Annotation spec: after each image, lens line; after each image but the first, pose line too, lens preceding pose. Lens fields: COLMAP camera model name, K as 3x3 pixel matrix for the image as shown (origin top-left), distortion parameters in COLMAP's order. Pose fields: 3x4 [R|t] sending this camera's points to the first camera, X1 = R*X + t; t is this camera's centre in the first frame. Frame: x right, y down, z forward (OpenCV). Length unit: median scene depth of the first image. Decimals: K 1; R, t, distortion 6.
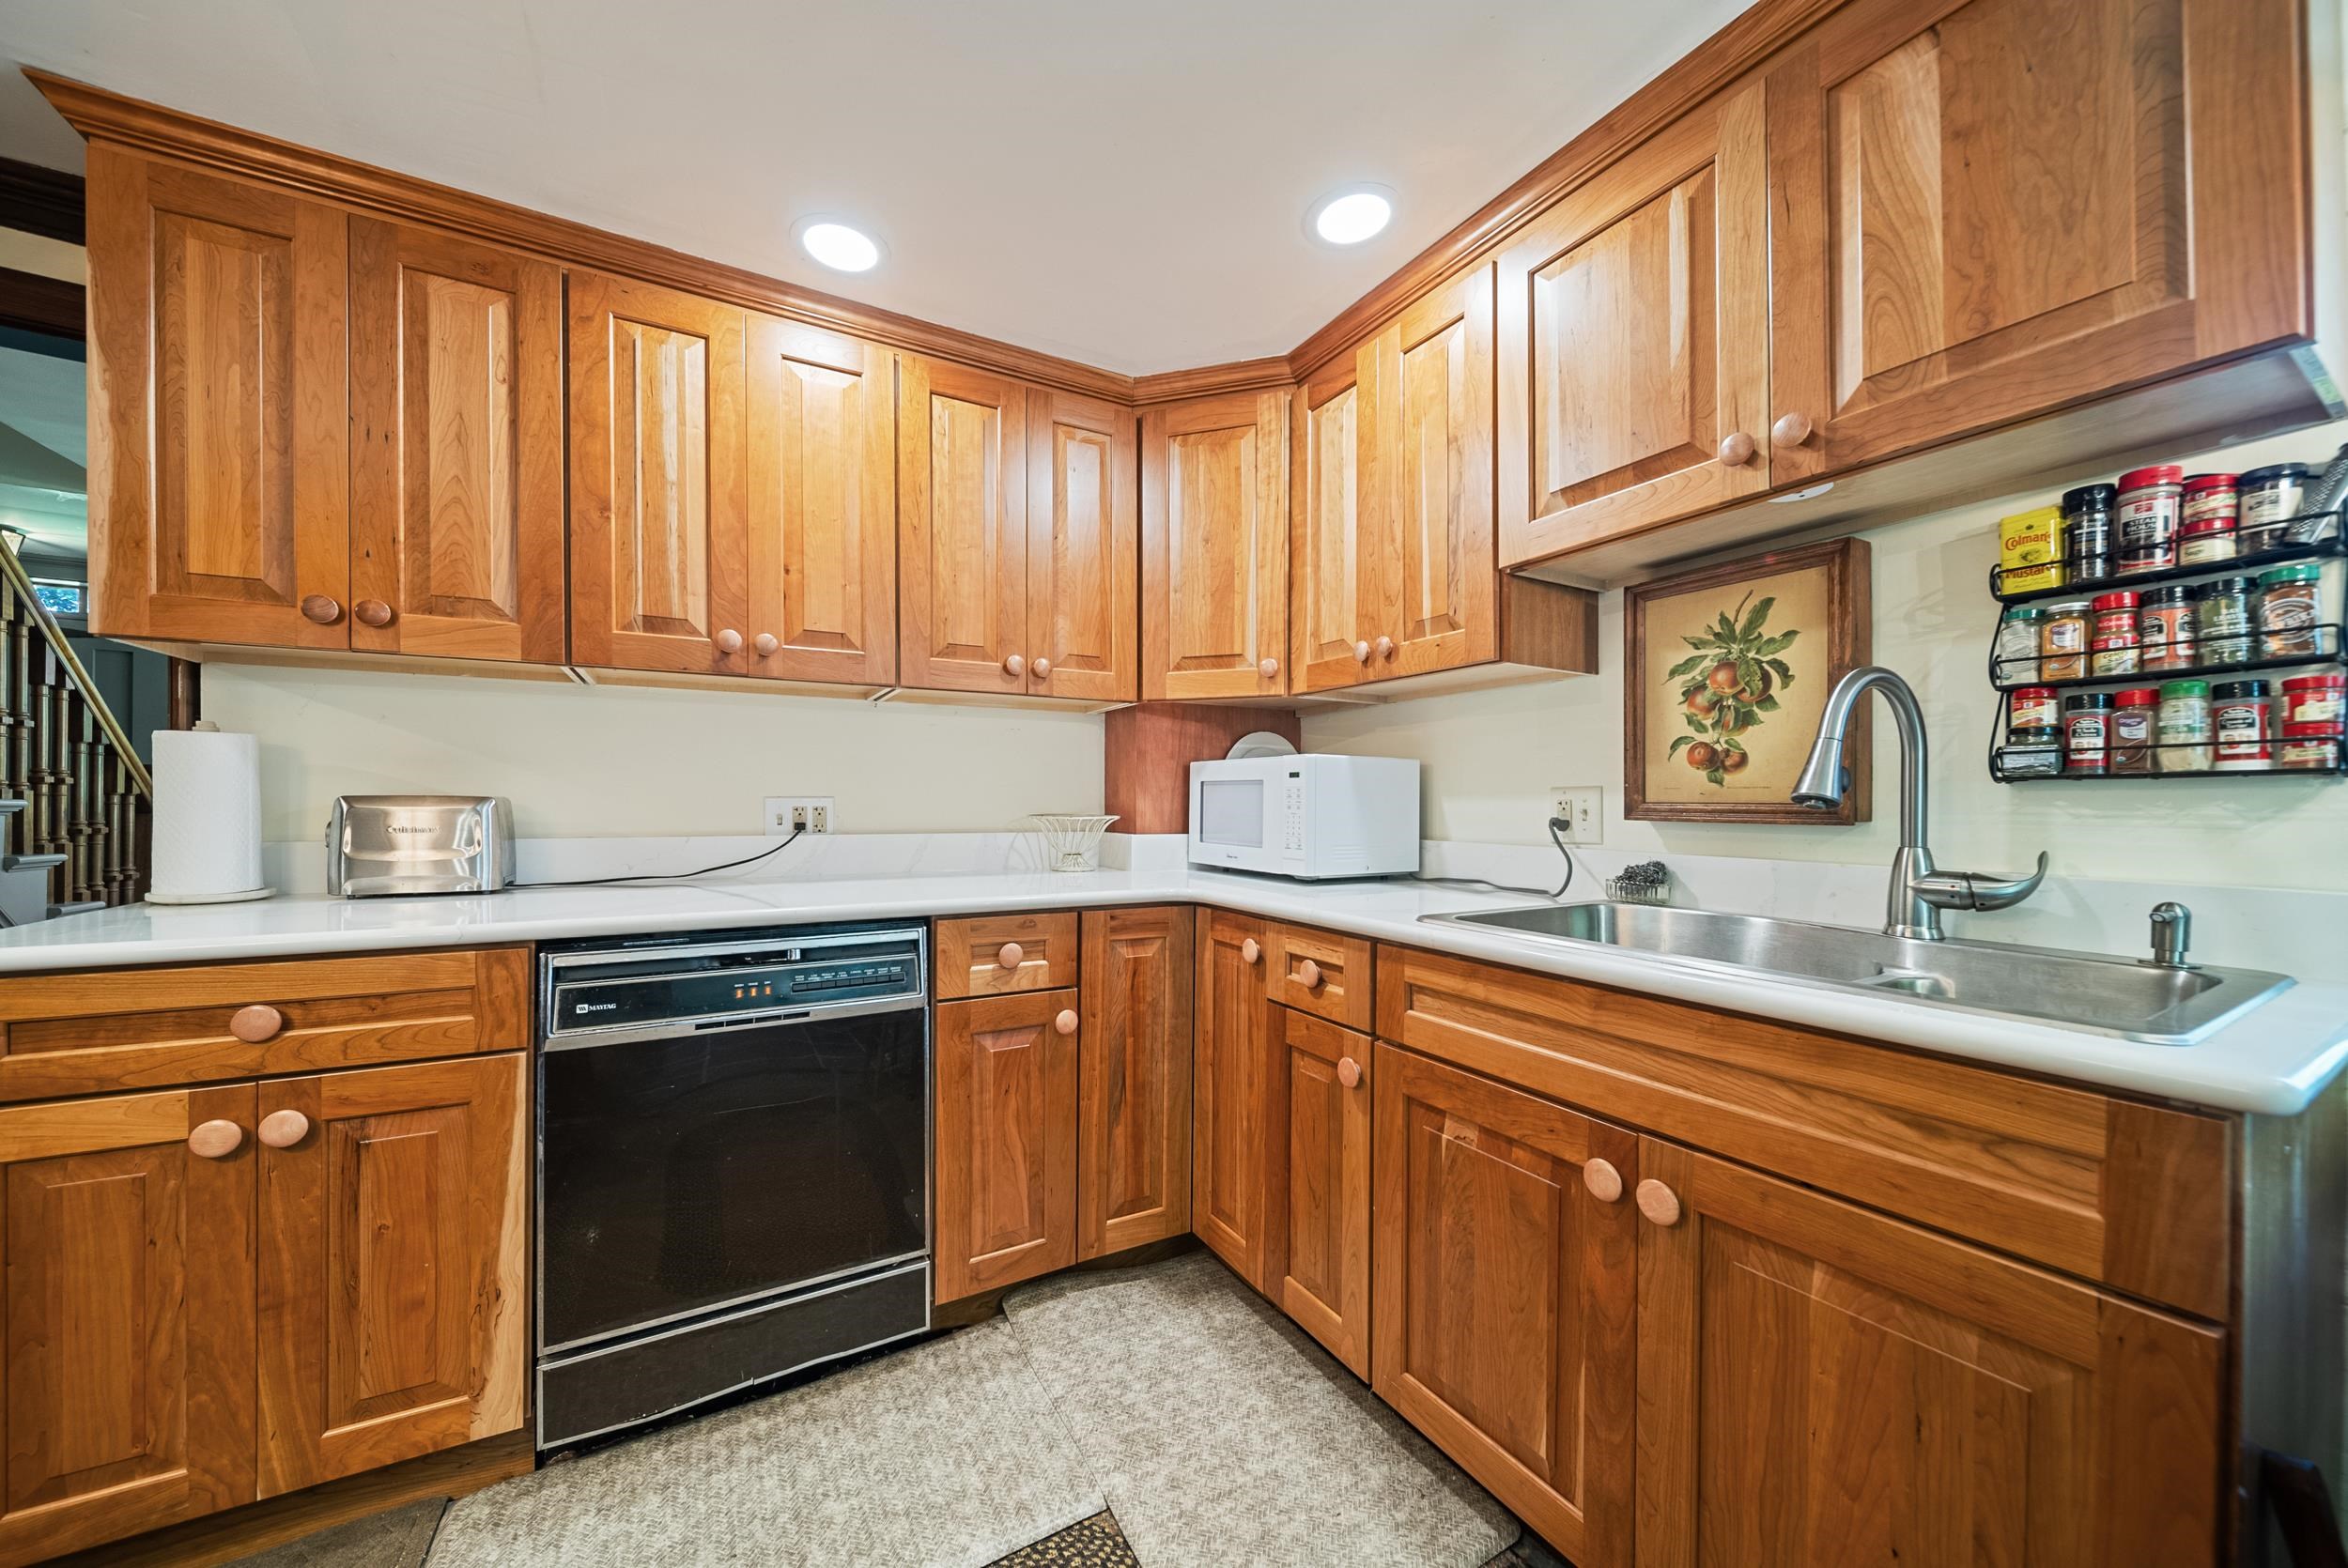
lens RADIAL K [[835.3, 0, 1176.1], [0, 835.3, 806.1], [0, 0, 1]] dist [-0.001055, -0.001067]
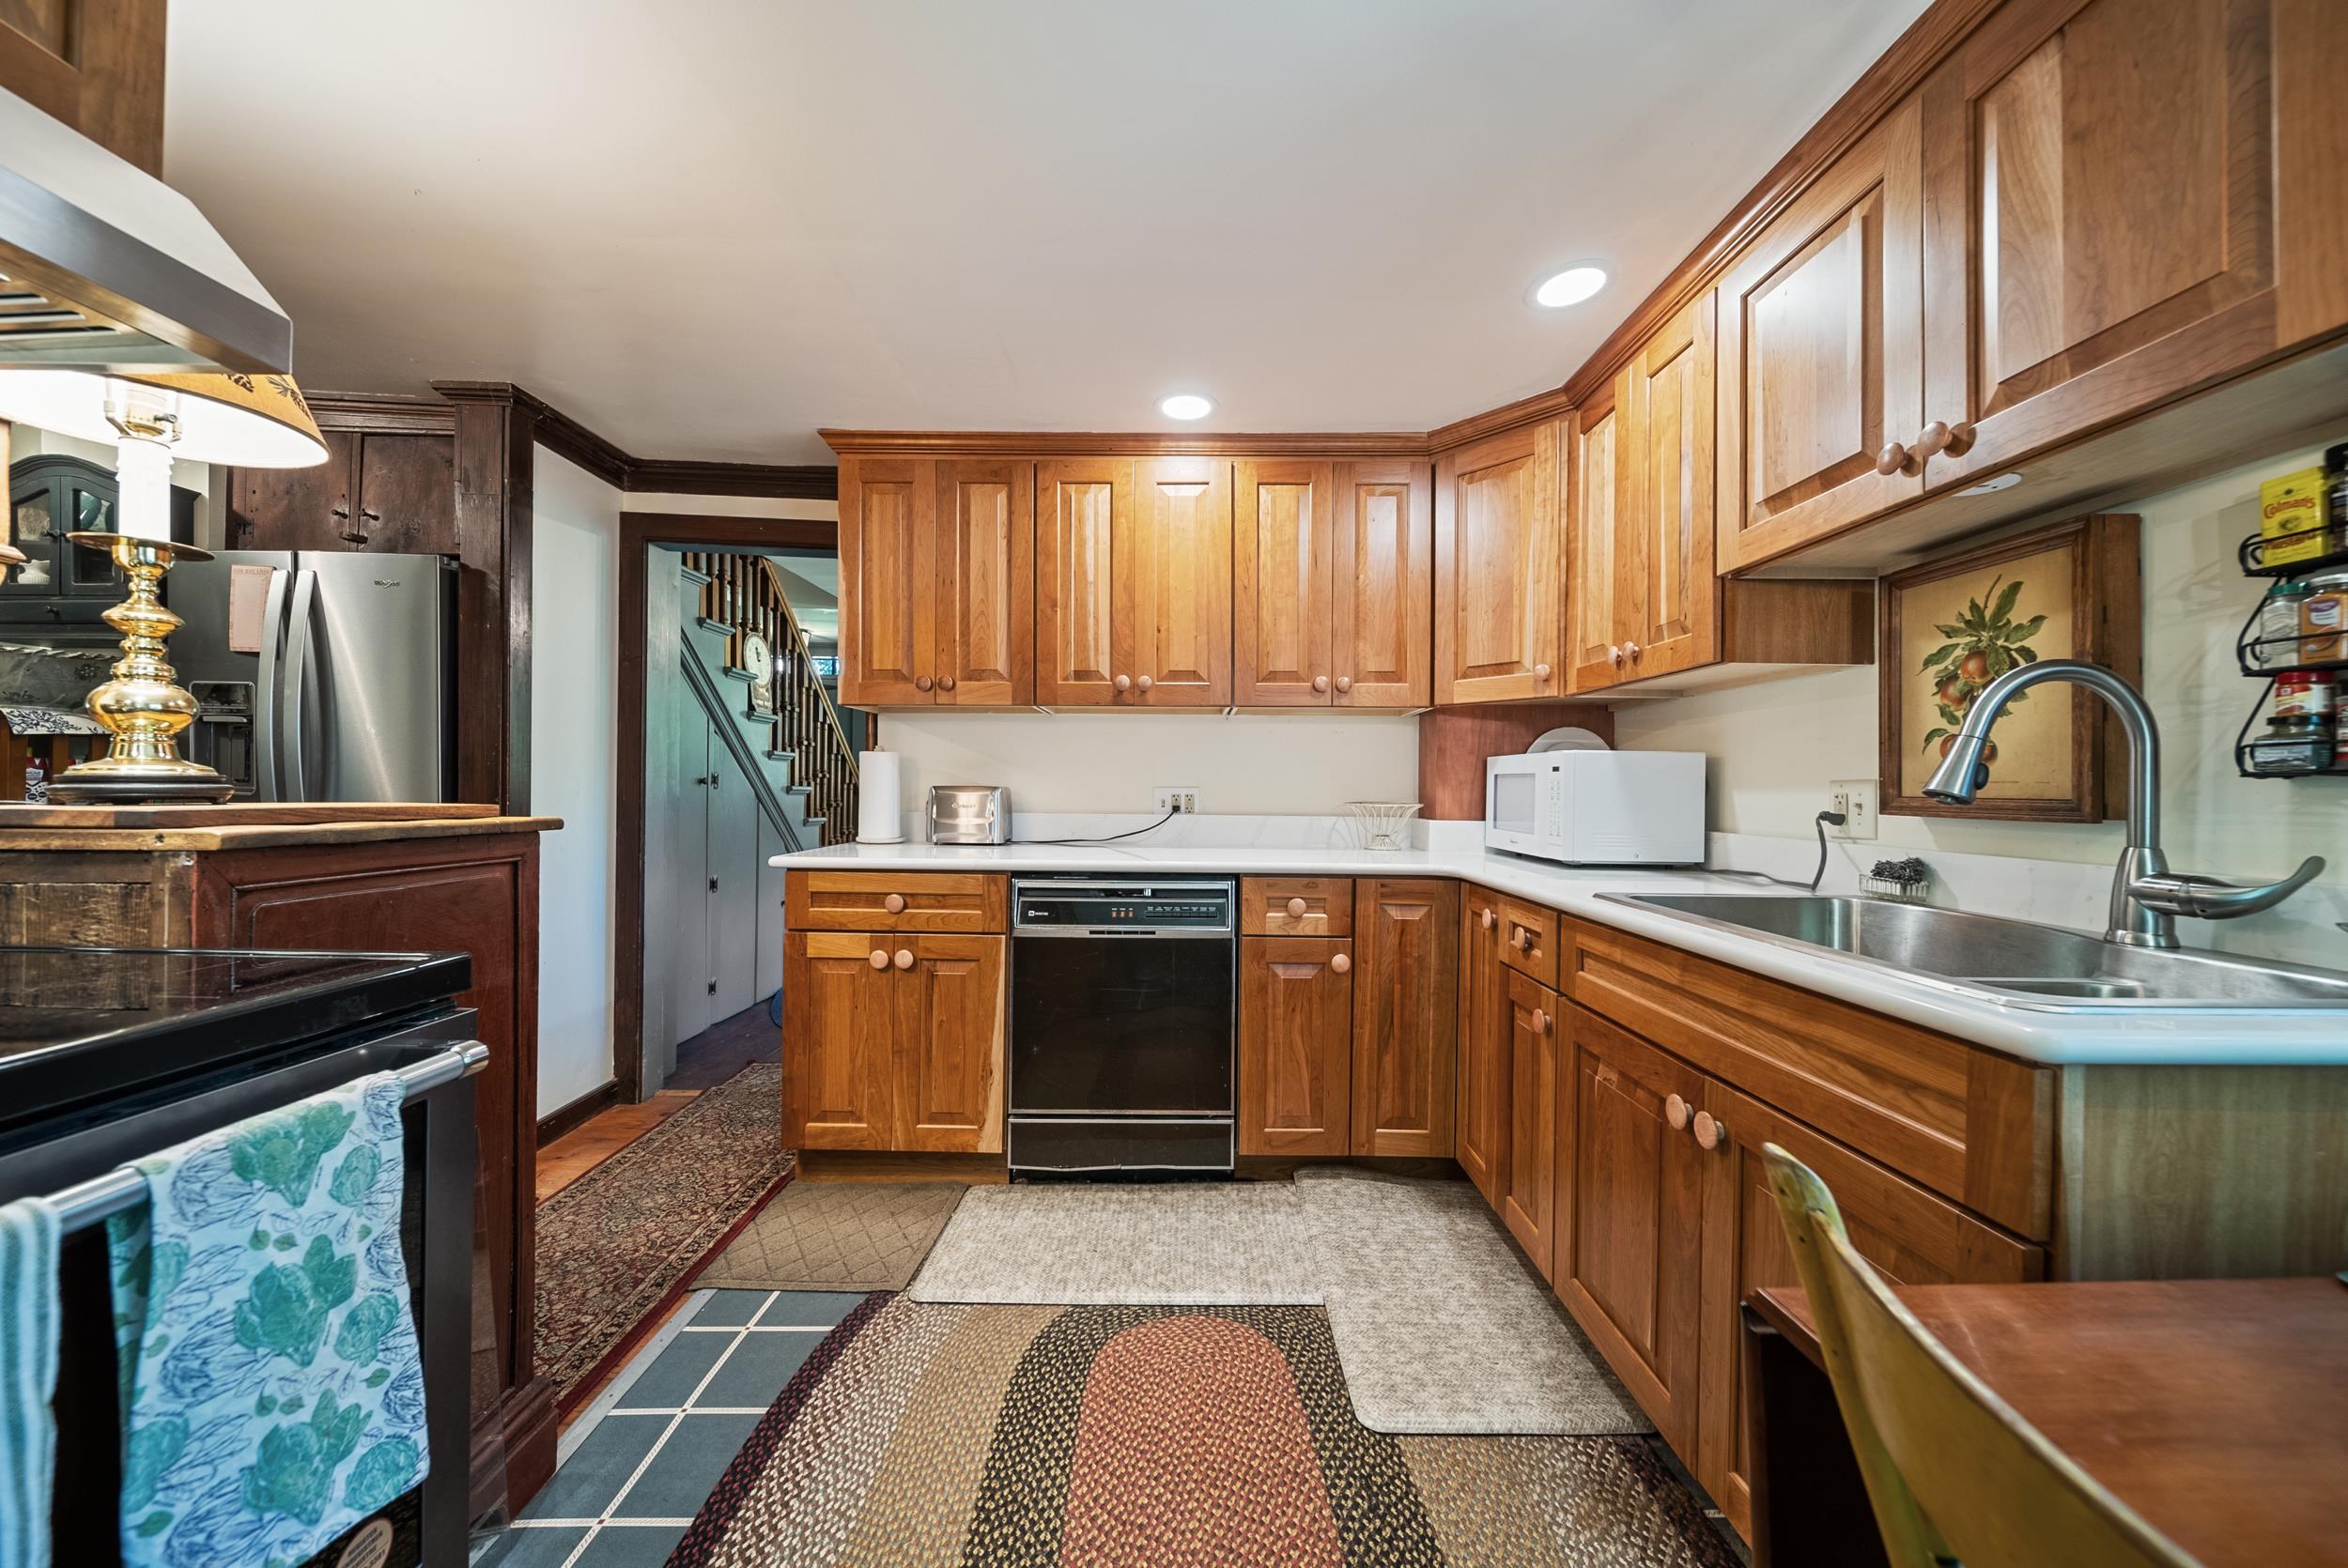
lens RADIAL K [[835.3, 0, 1179.3], [0, 835.3, 791.6], [0, 0, 1]] dist [-0.001055, -0.001067]
pose [[0.866272, 0.006768, -0.499527, 0.372199], [-0.008306, 0.999965, -0.000856, -0.003216], [0.499503, 0.004891, 0.866298, -0.300961]]
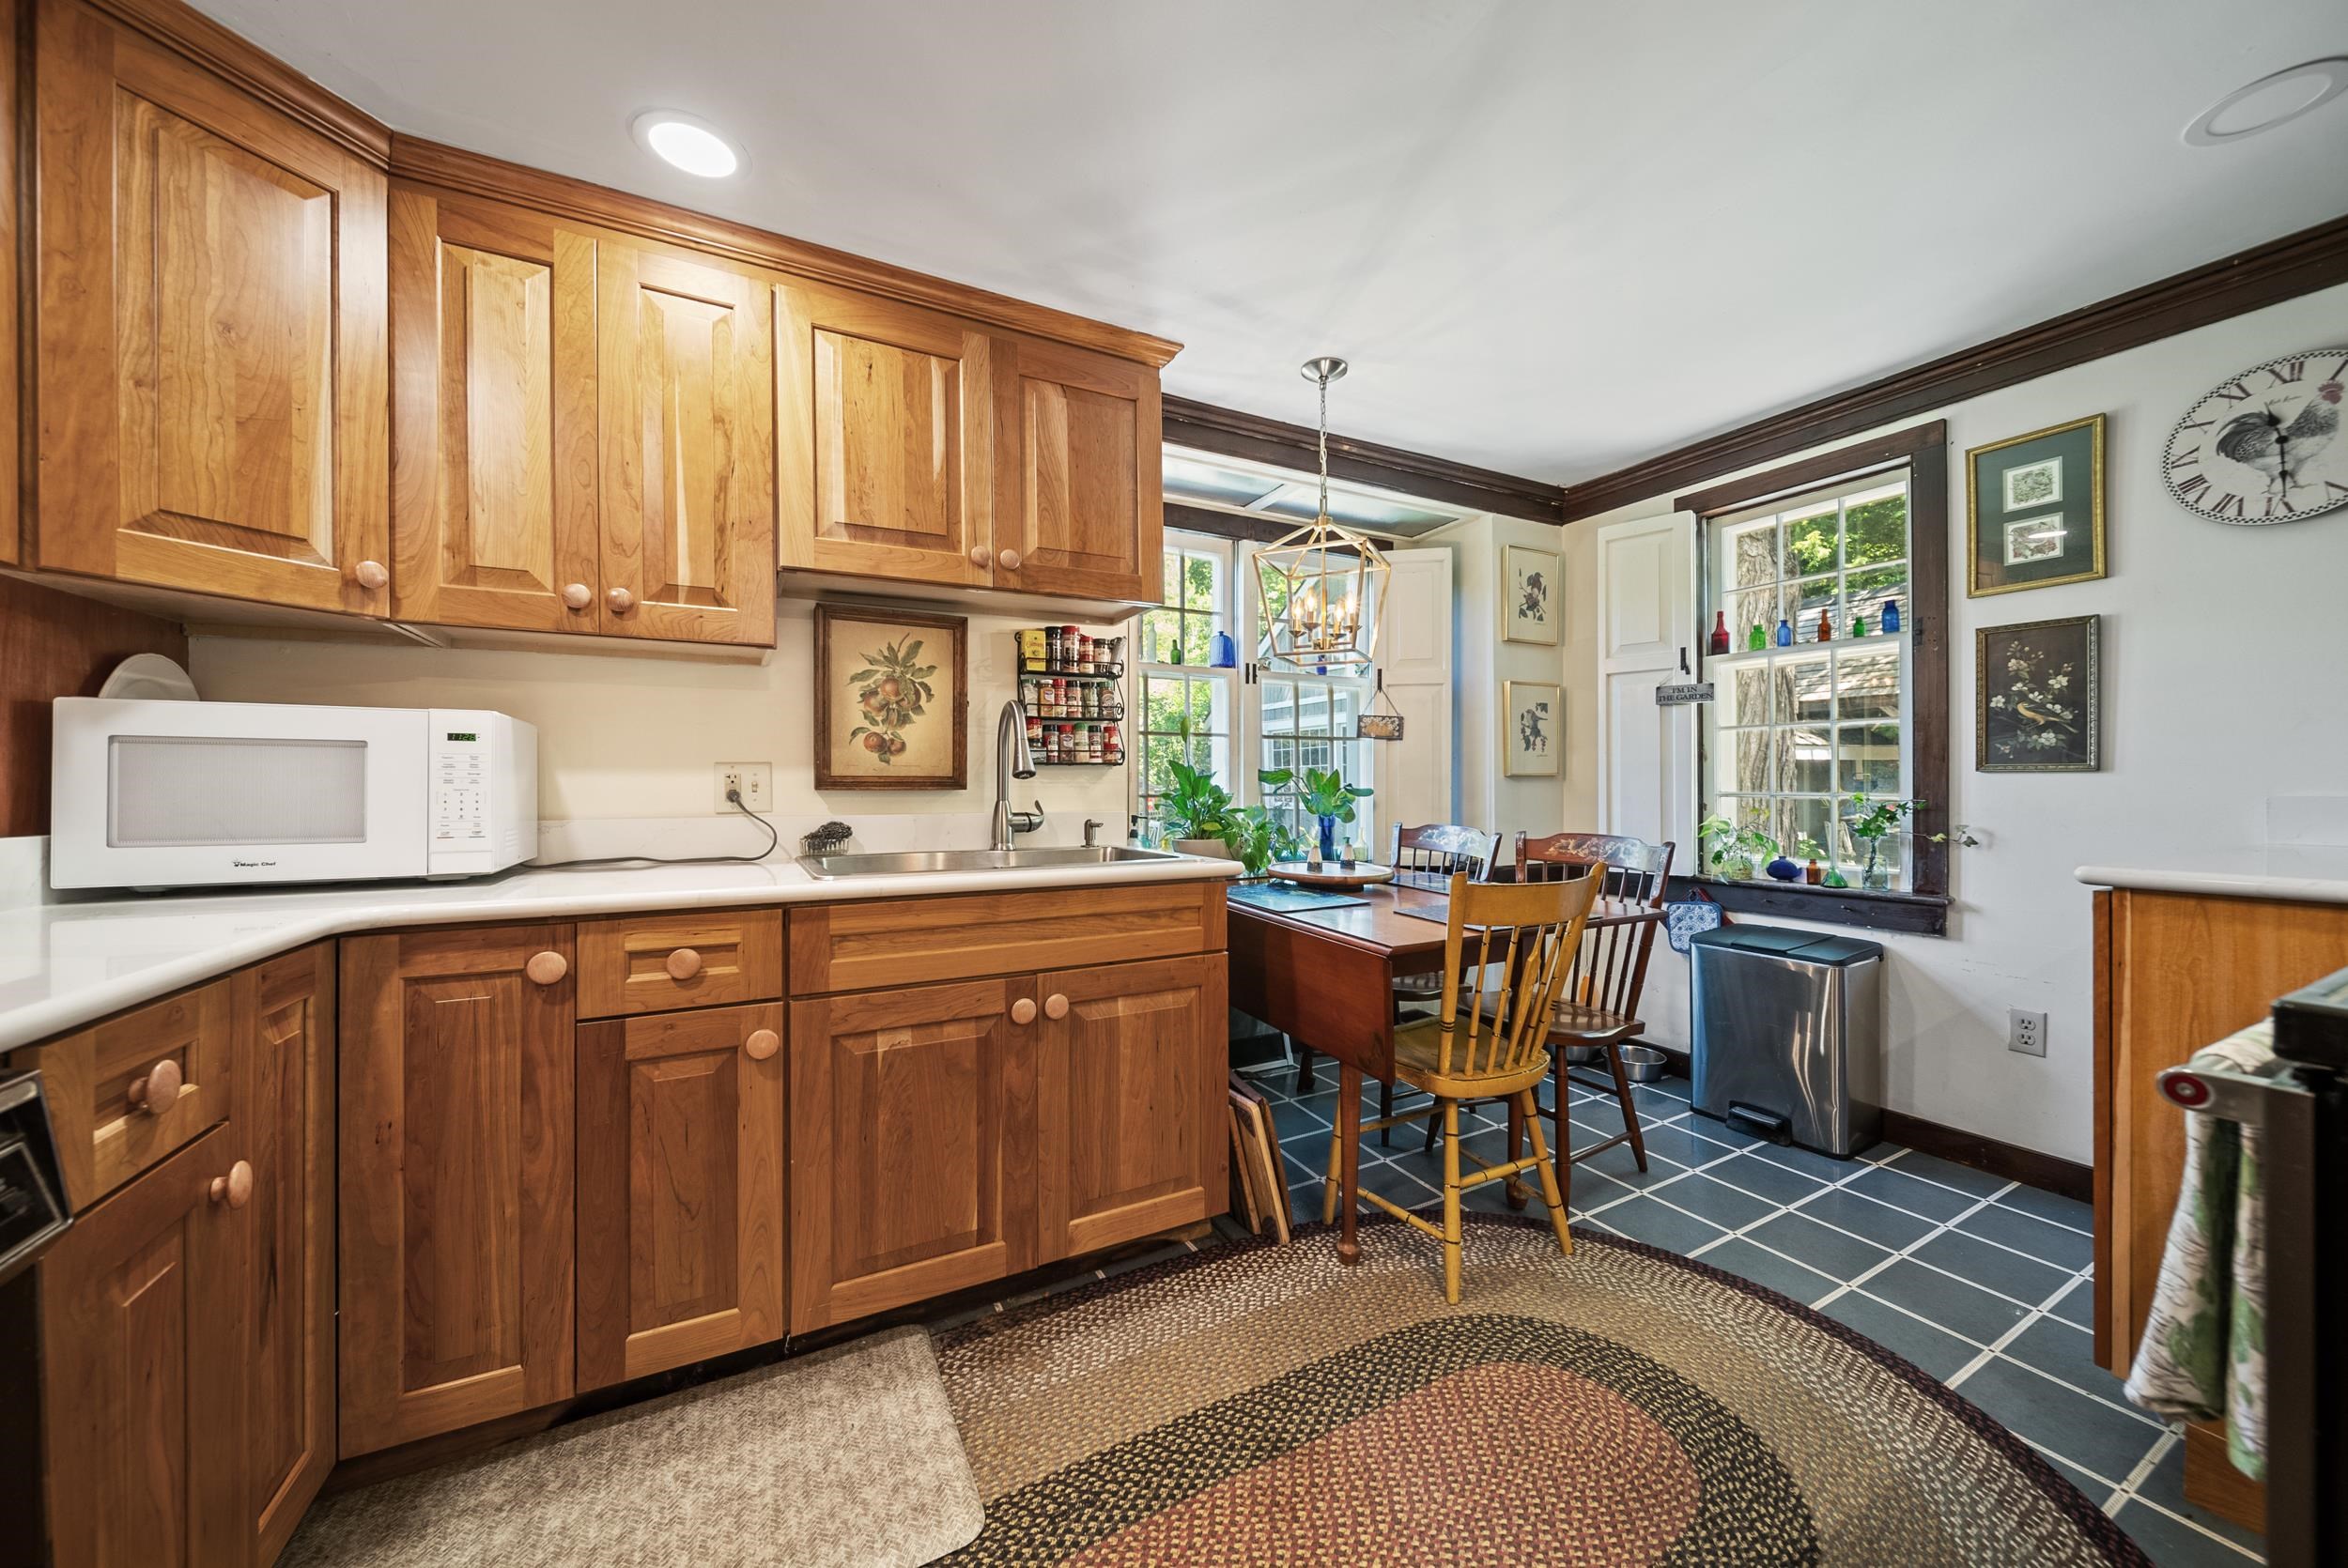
lens RADIAL K [[835.3, 0, 1180.2], [0, 835.3, 787.0], [0, 0, 1]] dist [-0.001055, -0.001067]
pose [[0.037181, -0.006502, 0.999287, -0.810962], [0.008222, 0.999947, 0.006201, 0.010394], [-0.999275, 0.007986, 0.037232, 0.487482]]
